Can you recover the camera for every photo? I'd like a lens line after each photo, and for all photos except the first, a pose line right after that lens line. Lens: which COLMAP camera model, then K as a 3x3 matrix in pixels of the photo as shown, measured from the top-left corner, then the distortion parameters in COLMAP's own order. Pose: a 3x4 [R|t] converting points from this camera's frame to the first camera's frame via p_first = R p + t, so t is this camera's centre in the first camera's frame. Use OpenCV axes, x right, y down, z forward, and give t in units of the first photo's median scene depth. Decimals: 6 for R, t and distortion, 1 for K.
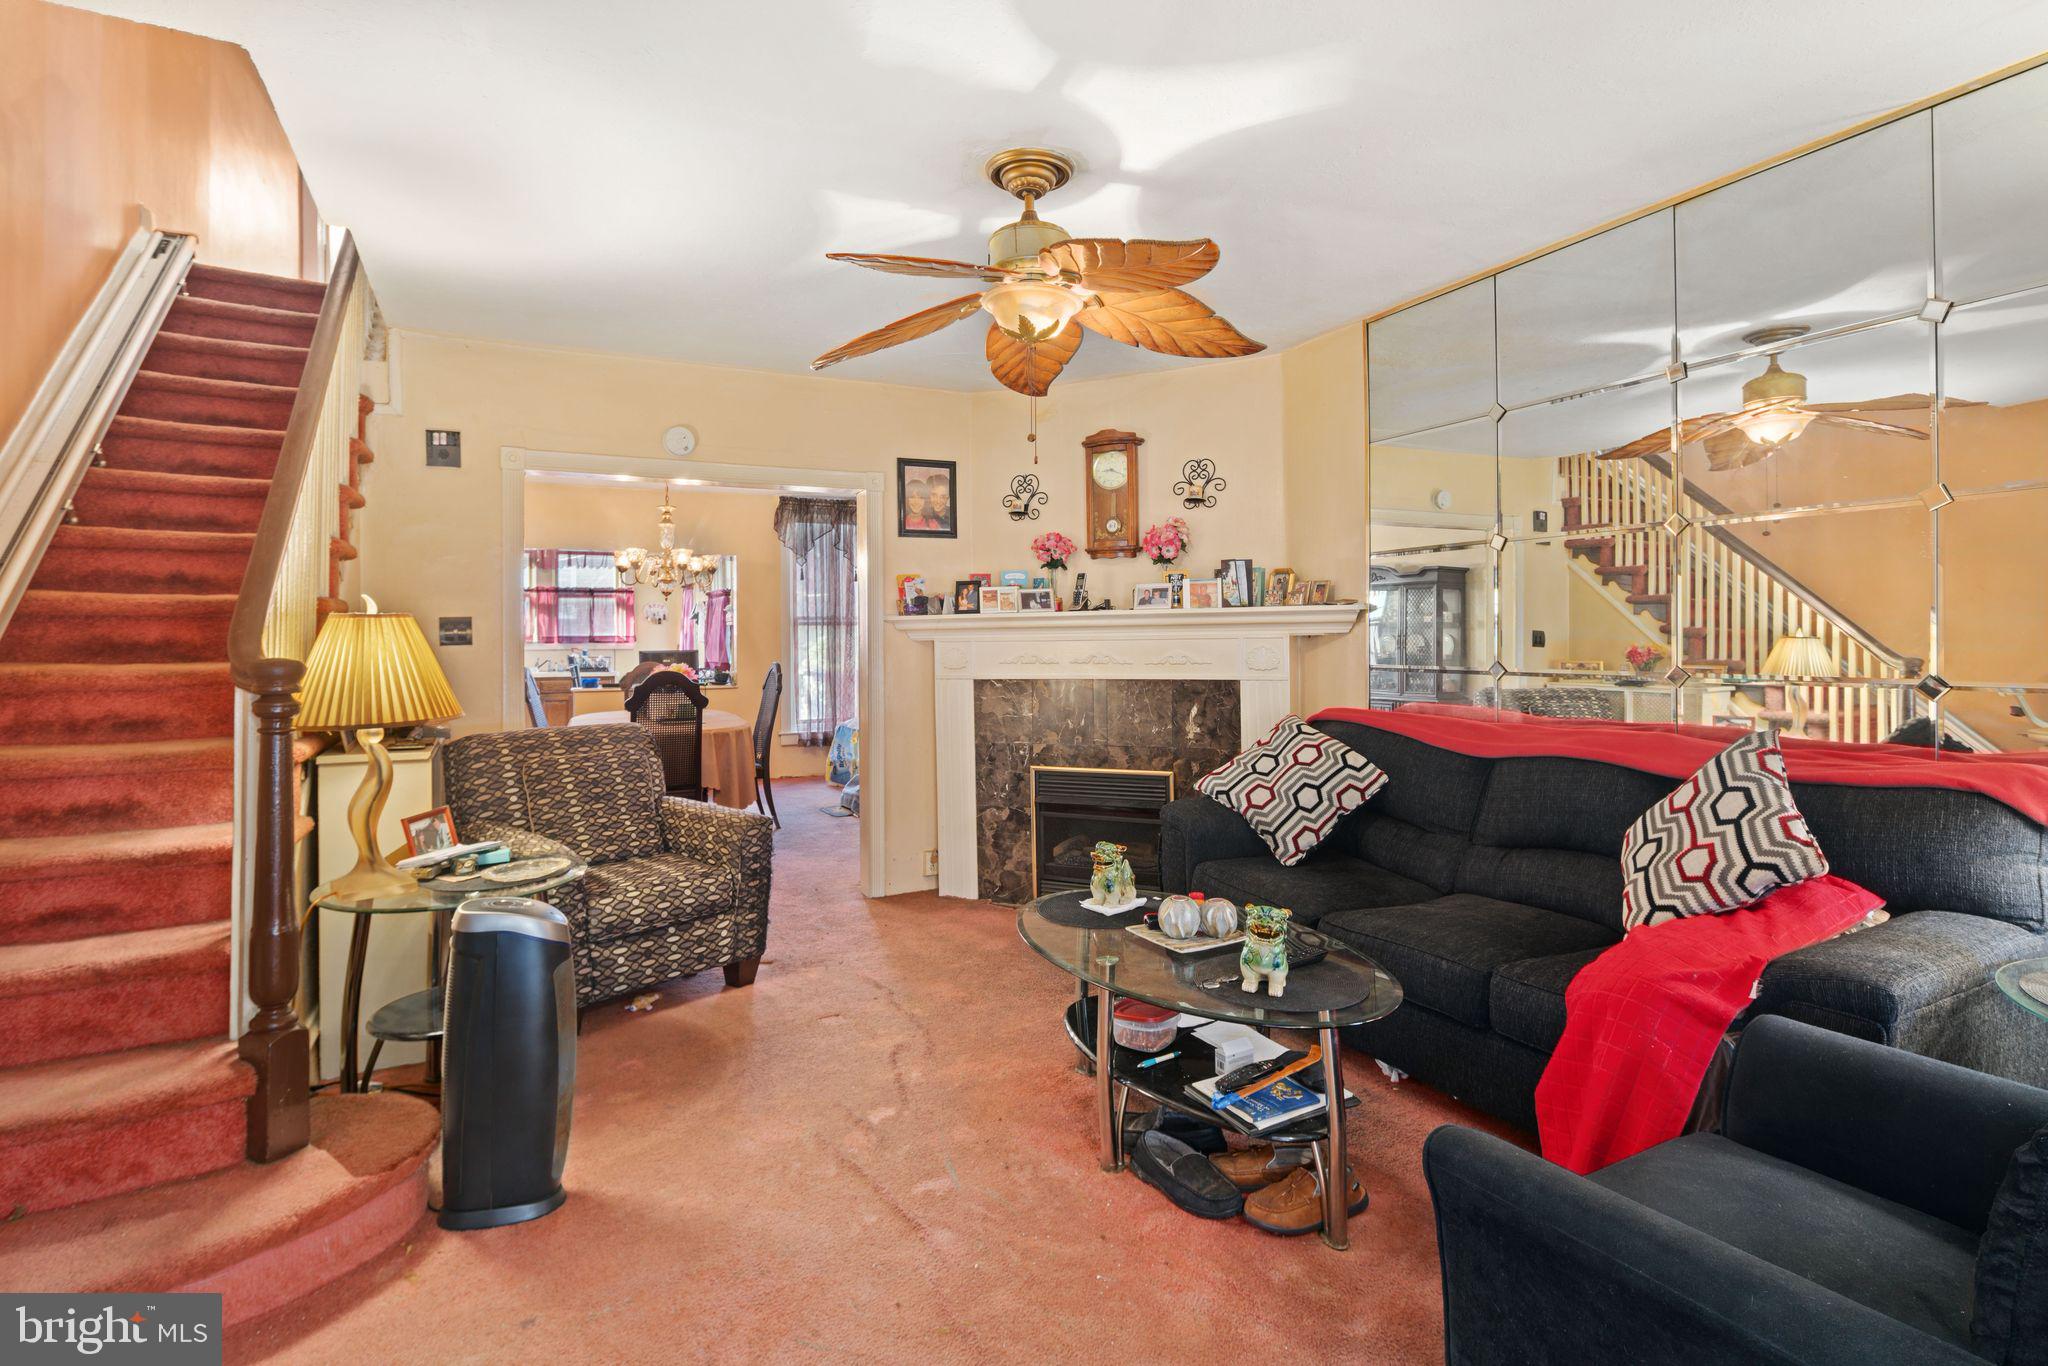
lens RADIAL K [[998.7, 0, 1015.5], [0, 998.7, 635.0], [0, 0, 1]] dist [0.003995, -0.001147]
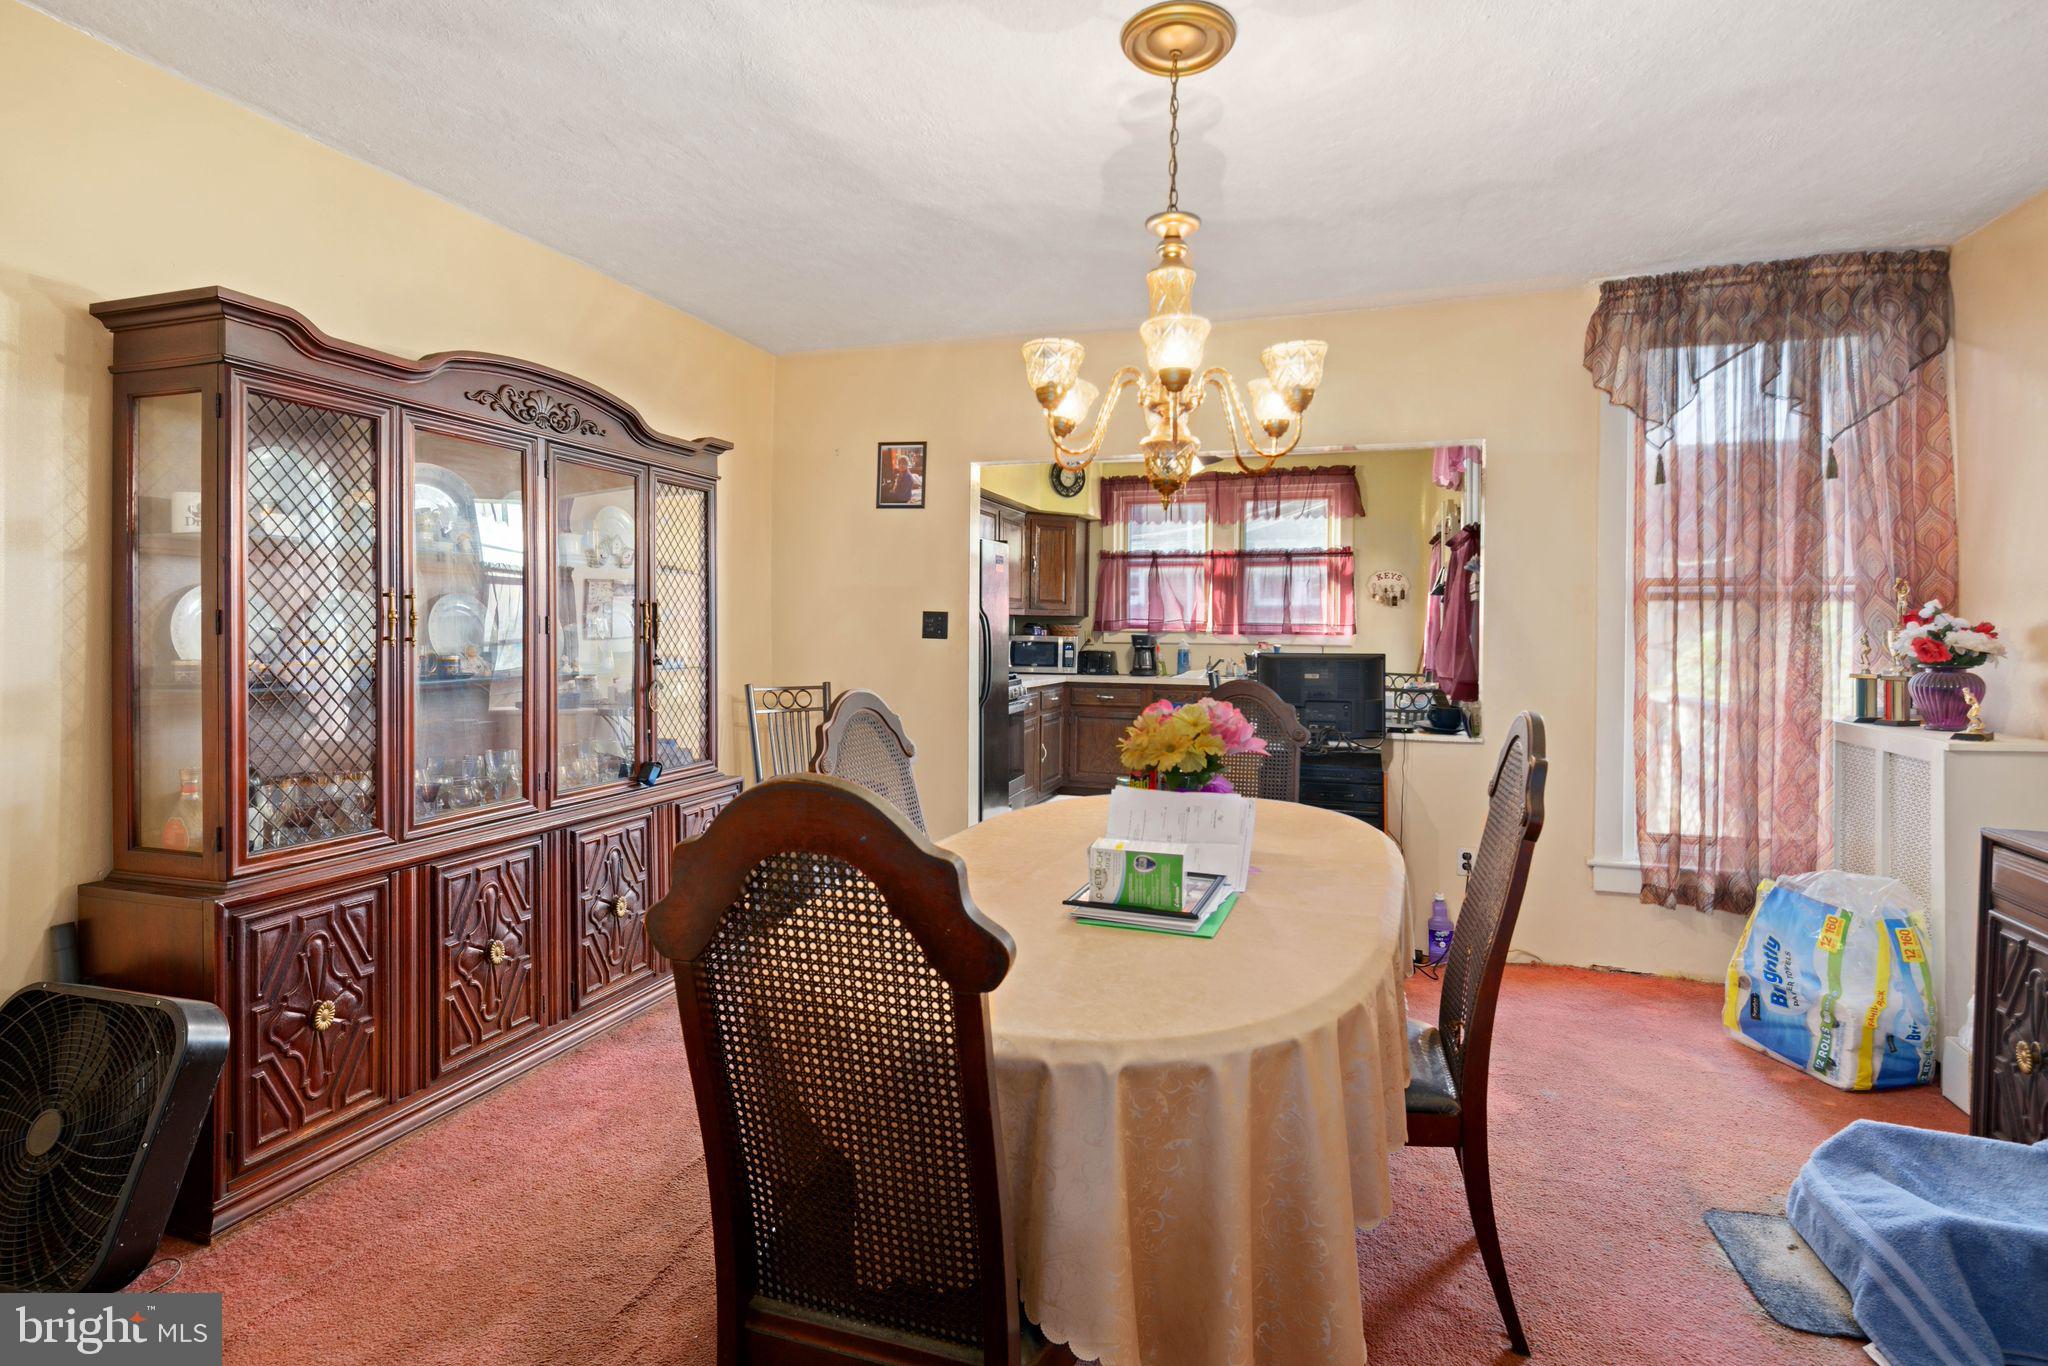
lens RADIAL K [[998.7, 0, 1009.8], [0, 998.7, 621.7], [0, 0, 1]] dist [0.003995, -0.001147]
pose [[0.699844, 0.010893, -0.714213, -0.106708], [-0.015838, 0.999875, -0.000270, 0.003365], [0.714120, 0.011500, 0.699929, 0.520878]]
